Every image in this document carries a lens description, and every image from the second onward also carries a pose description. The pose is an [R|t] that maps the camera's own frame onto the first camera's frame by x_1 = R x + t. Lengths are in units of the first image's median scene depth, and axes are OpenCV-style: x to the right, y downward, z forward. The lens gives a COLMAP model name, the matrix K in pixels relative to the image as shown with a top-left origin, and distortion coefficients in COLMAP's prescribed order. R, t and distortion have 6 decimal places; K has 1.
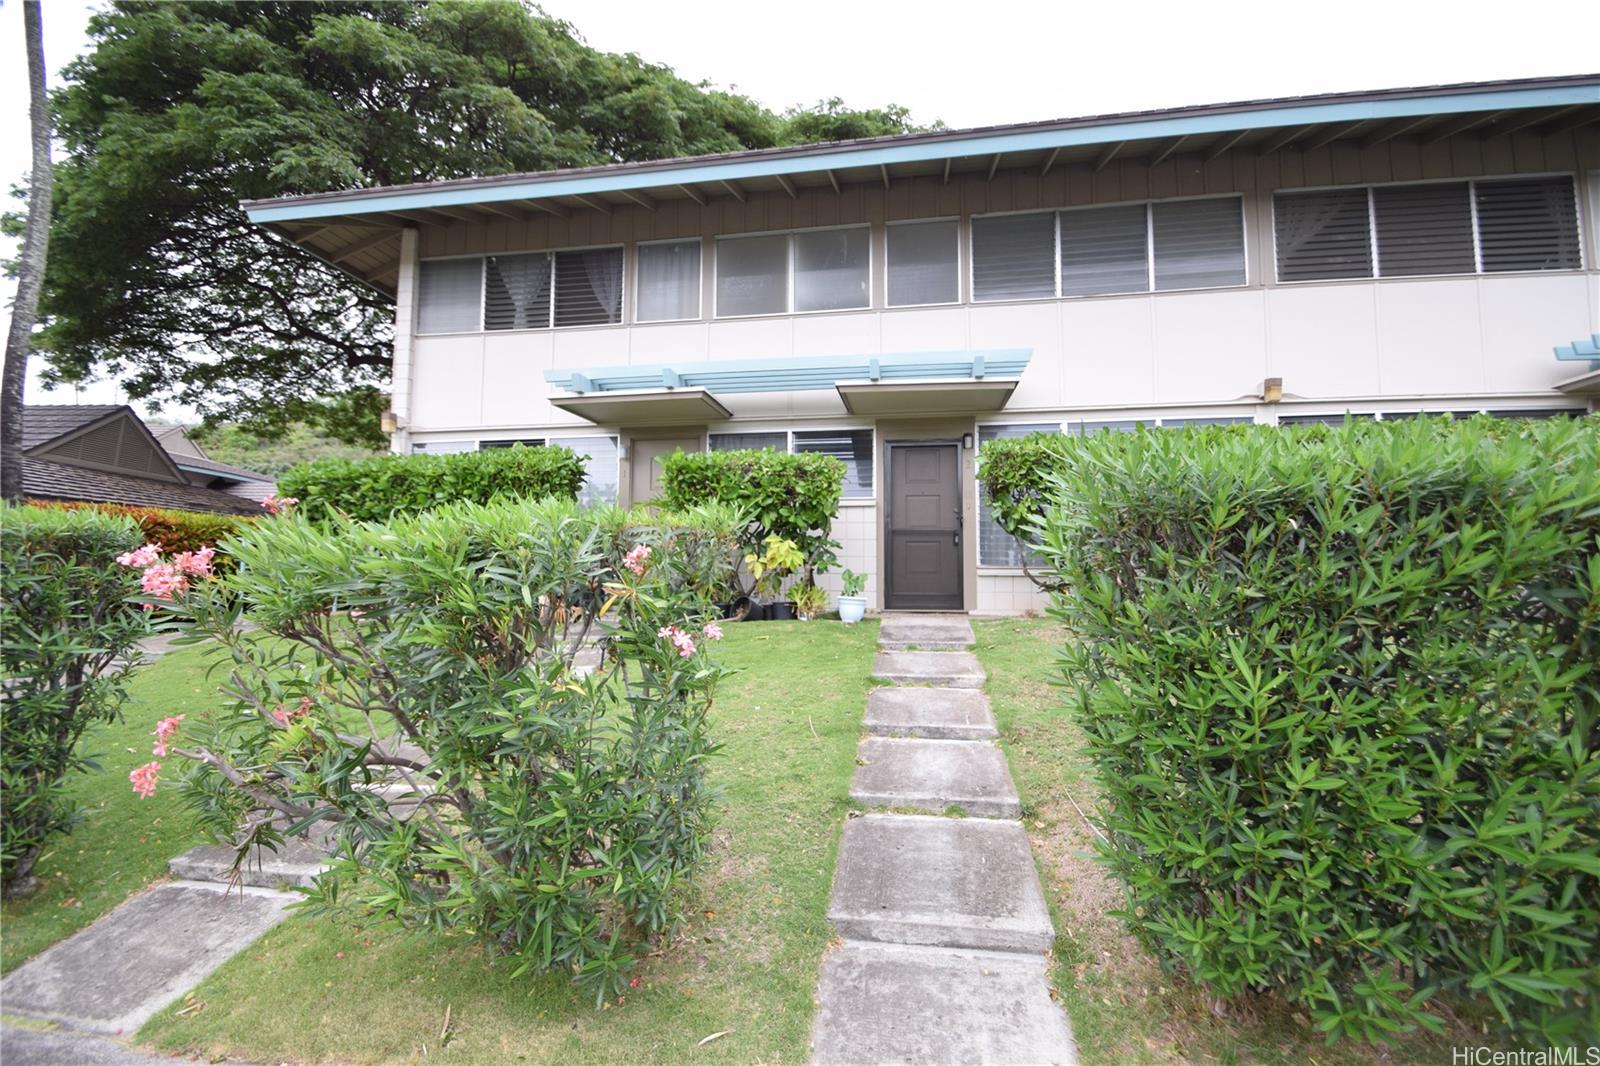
lens RADIAL K [[703.9, 0, 786.9], [0, 703.9, 530.5], [0, 0, 1]] dist [-0.003485, -0.006500]
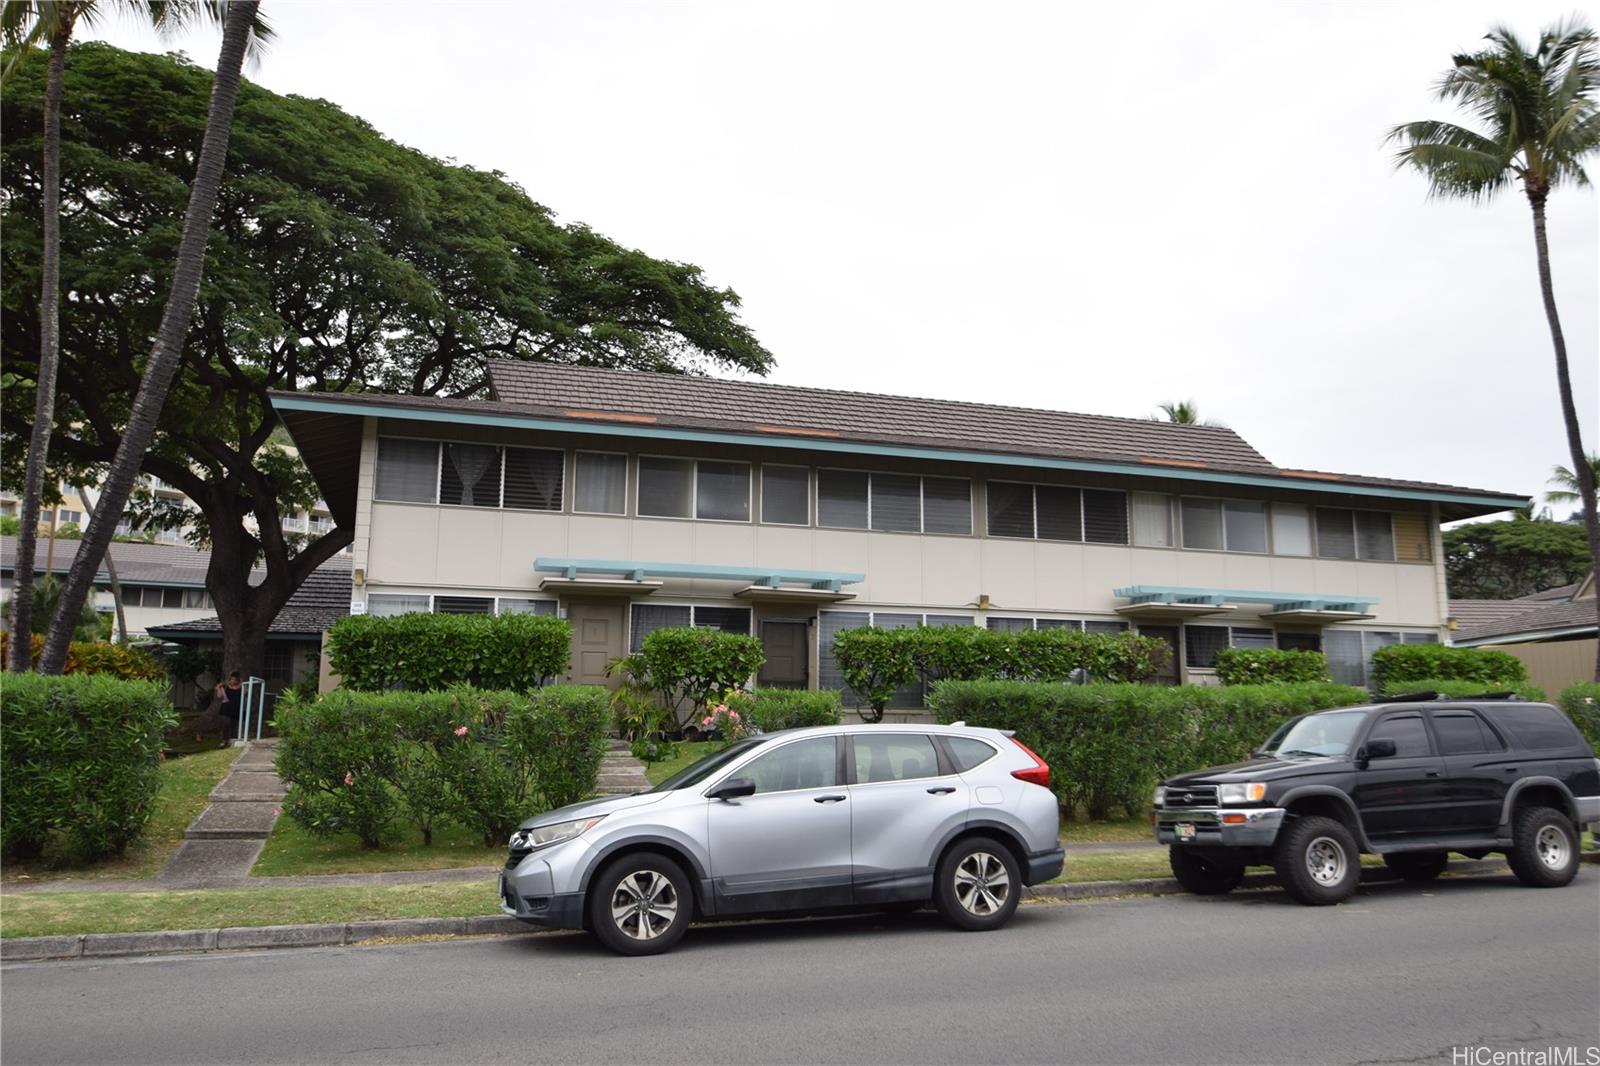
lens RADIAL K [[1152.7, 0, 804.1], [0, 1152.7, 530.6], [0, 0, 1]] dist [0.014505, 0.001052]
pose [[0.892321, 0.074147, 0.445270, -0.924426], [-0.034510, 0.994736, -0.096487, -0.088330], [-0.450080, 0.070731, 0.890182, -1.263562]]
